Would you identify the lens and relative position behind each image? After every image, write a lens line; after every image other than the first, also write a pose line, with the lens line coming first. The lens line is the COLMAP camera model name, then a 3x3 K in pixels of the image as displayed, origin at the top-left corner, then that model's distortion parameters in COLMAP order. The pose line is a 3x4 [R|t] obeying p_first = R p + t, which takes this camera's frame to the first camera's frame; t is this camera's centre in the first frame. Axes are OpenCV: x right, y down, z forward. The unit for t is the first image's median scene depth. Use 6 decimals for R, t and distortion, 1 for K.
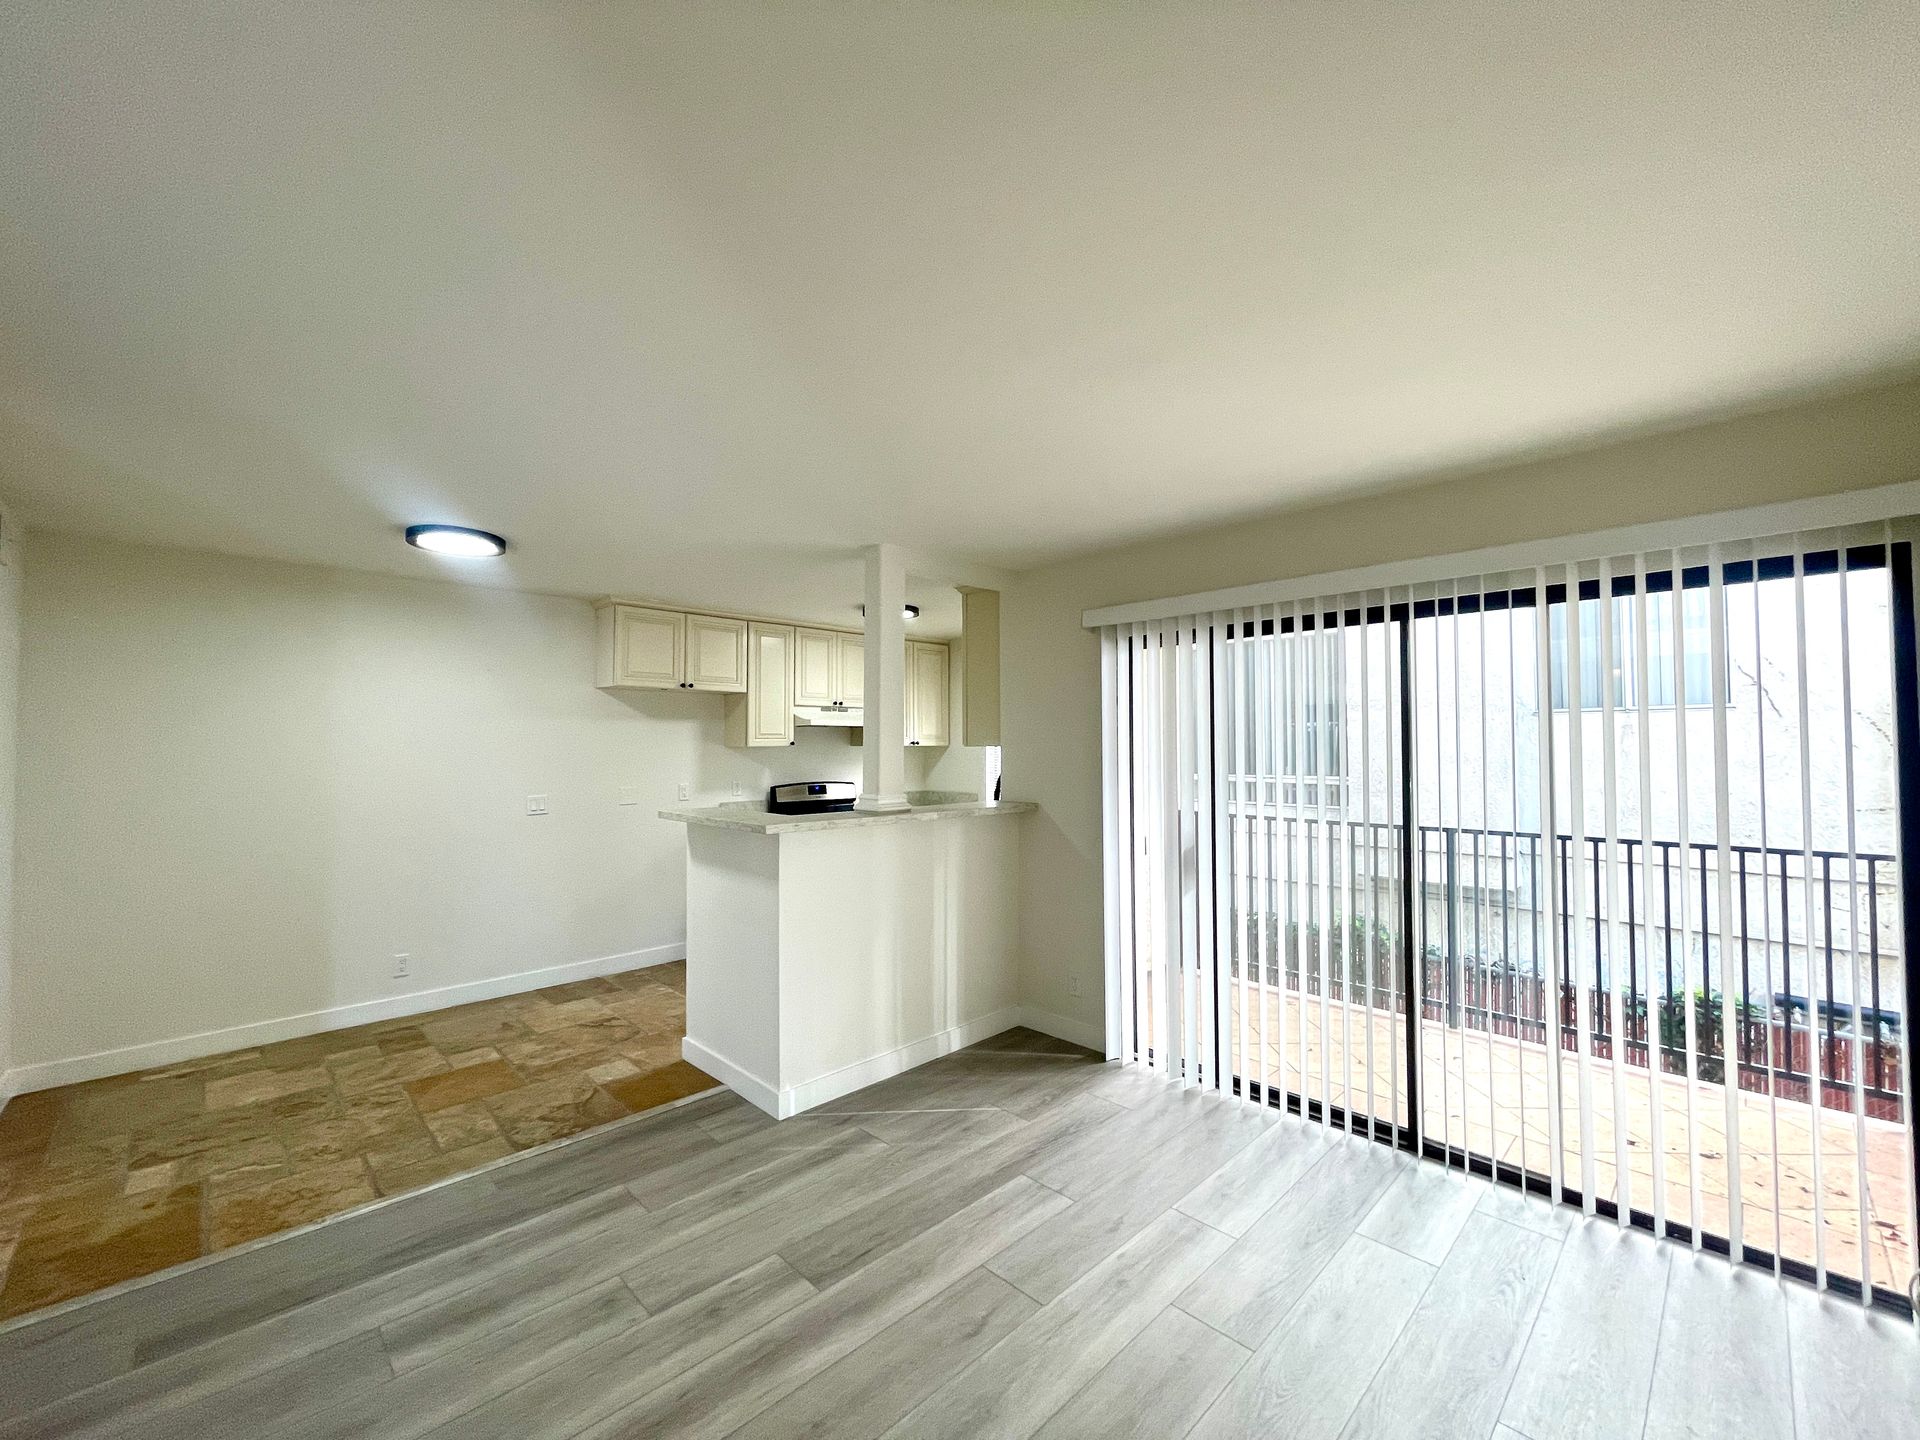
lens RADIAL K [[780.6, 0, 948.1], [0, 780.6, 723.7], [0, 0, 1]] dist [0.002480, 0.000001]
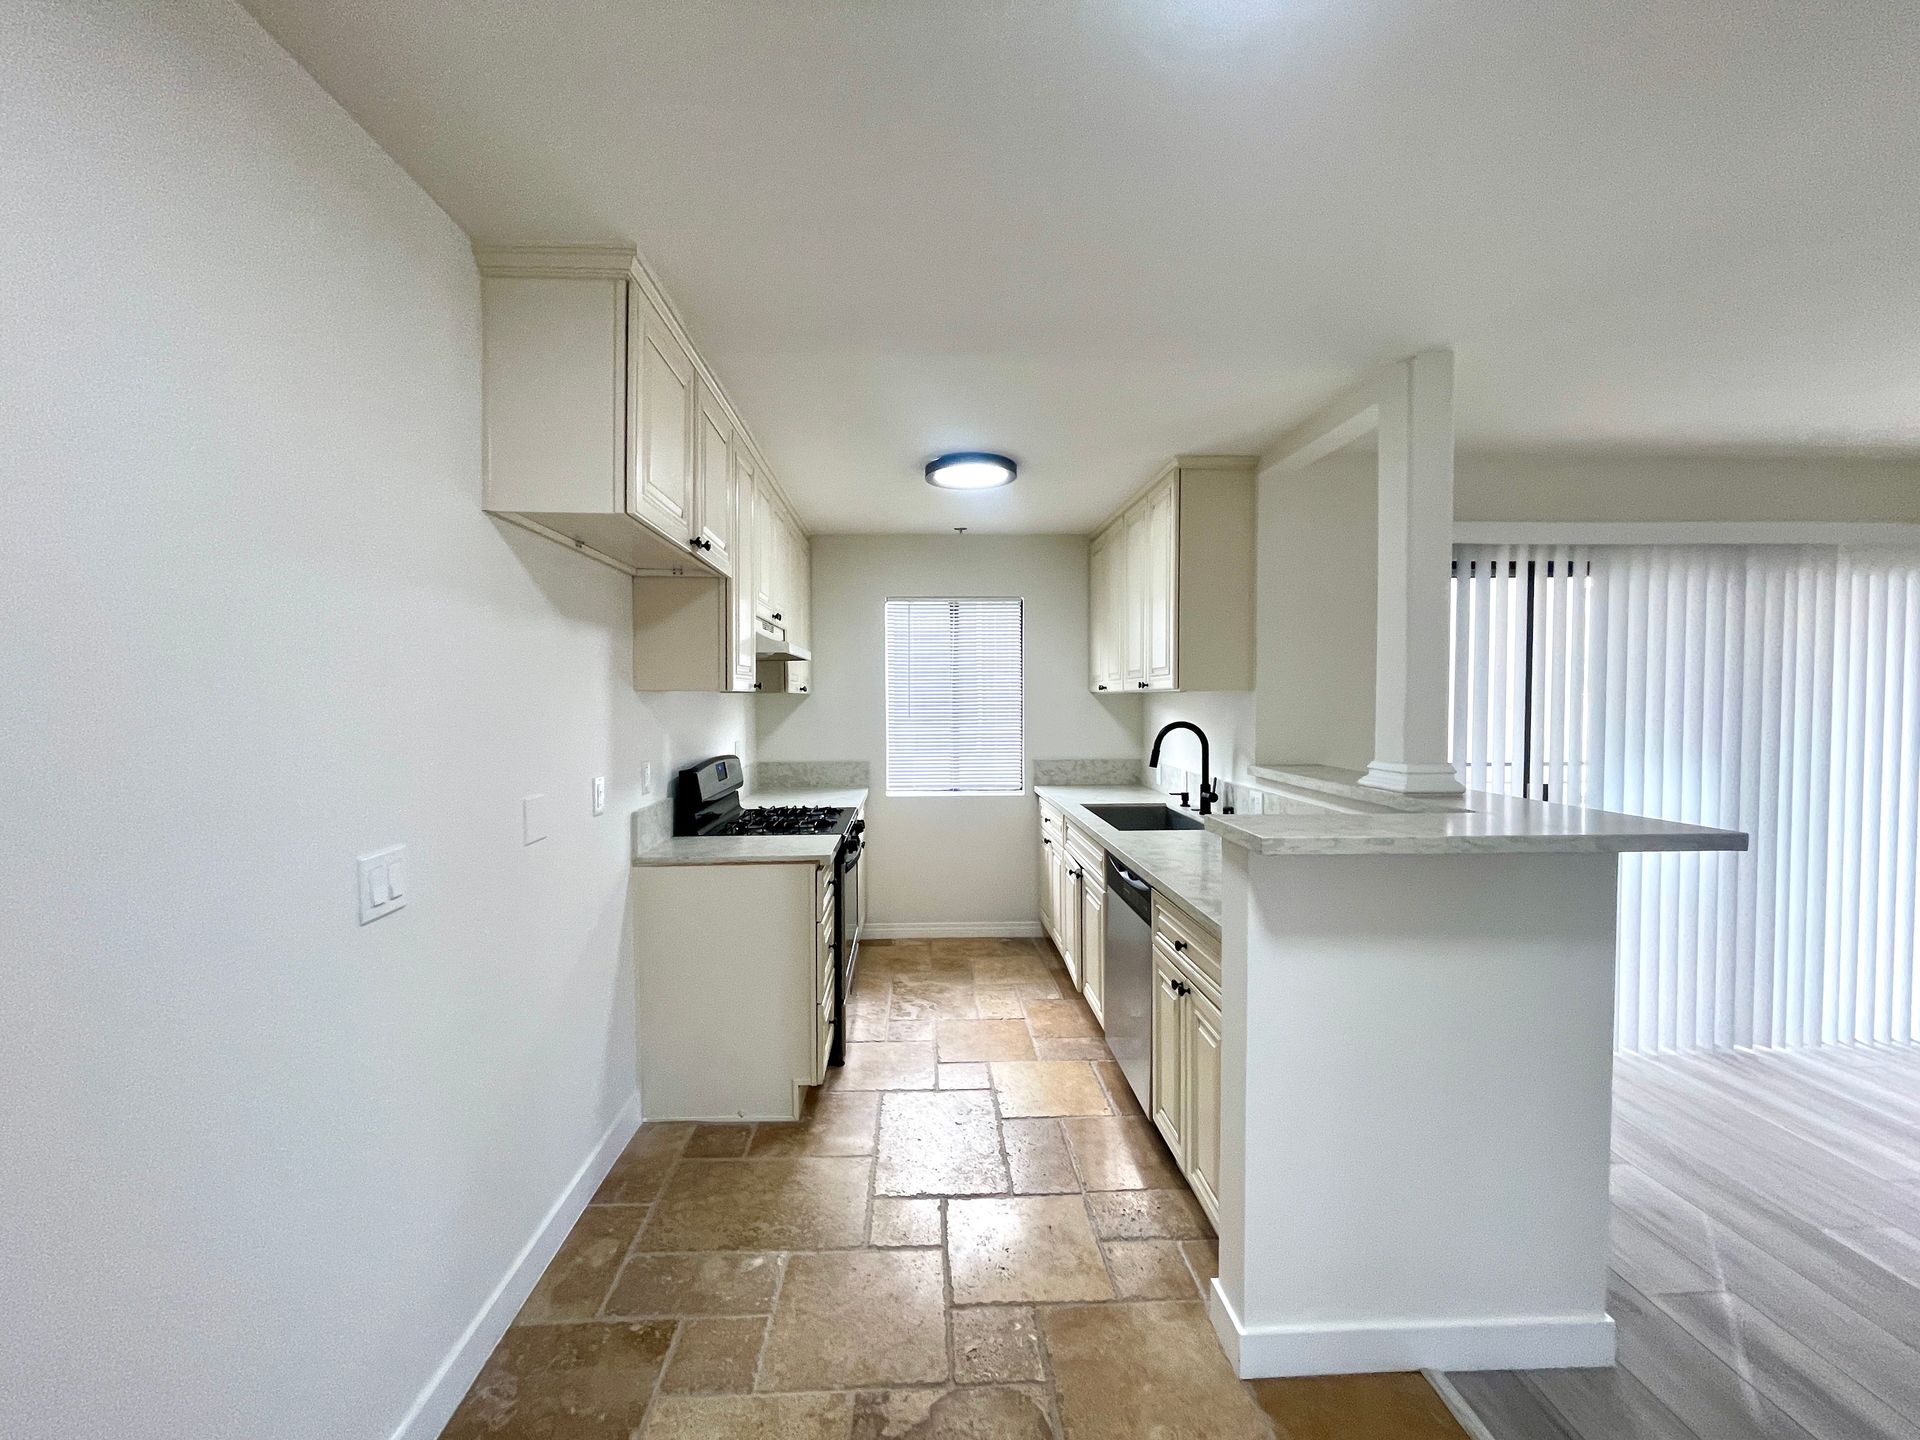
lens RADIAL K [[780.6, 0, 948.1], [0, 780.6, 723.7], [0, 0, 1]] dist [0.002480, 0.000001]
pose [[0.664695, -0.021965, 0.746792, -0.793322], [-0.020216, 0.998673, 0.047368, 0.036359], [-0.746841, -0.046582, 0.663369, 0.861710]]
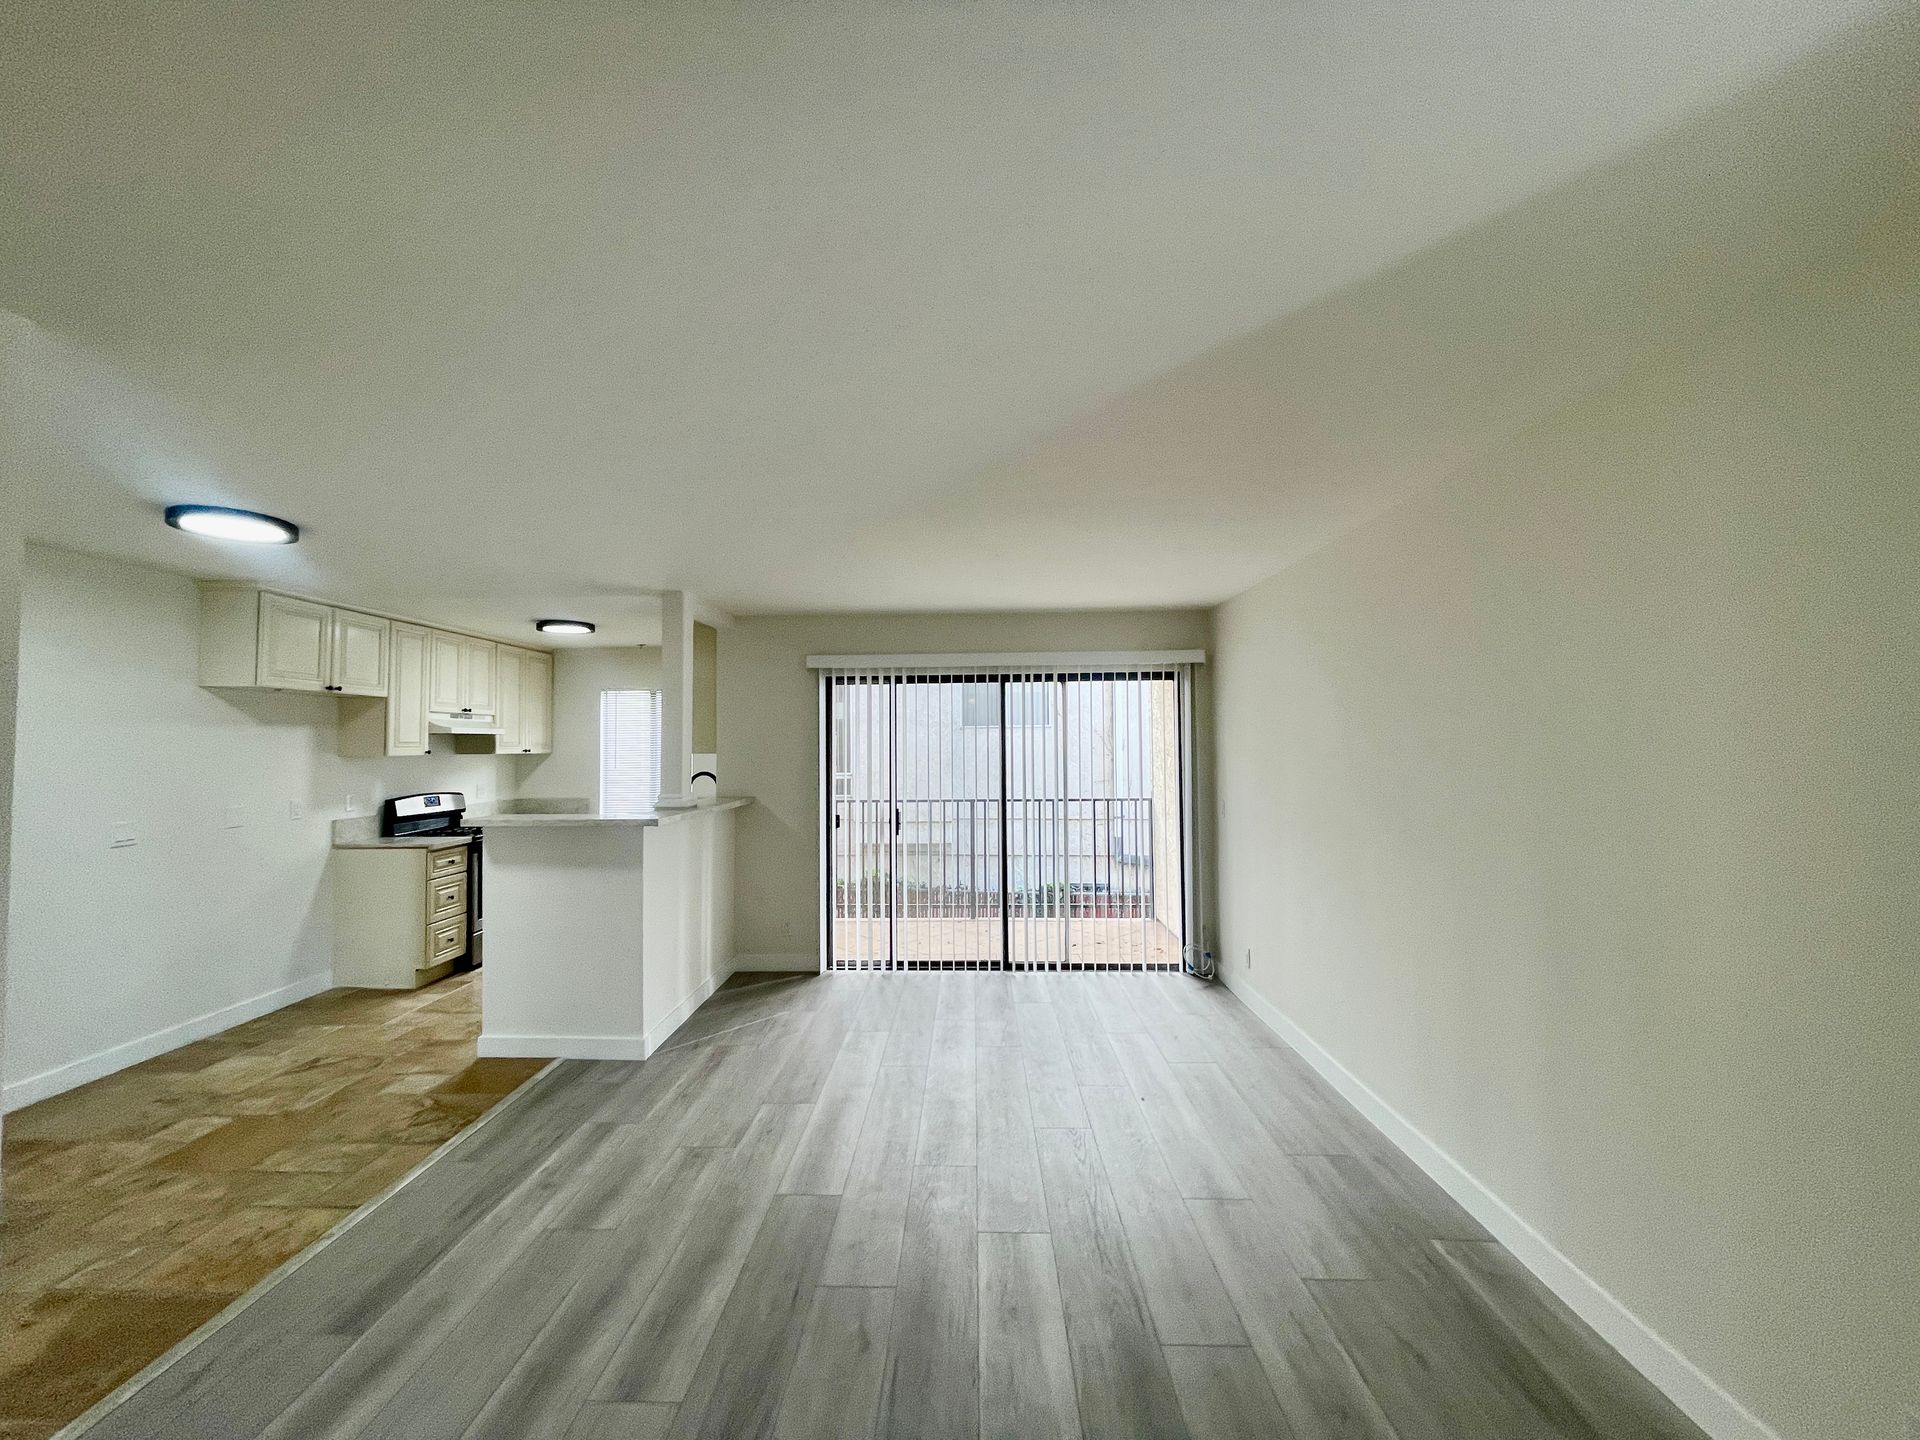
lens RADIAL K [[780.6, 0, 948.1], [0, 780.6, 723.7], [0, 0, 1]] dist [0.002480, 0.000001]
pose [[0.722231, 0.013574, 0.691519, -0.622600], [-0.014095, 0.999889, -0.004907, -0.021149], [-0.691508, -0.006203, 0.722342, -0.186614]]
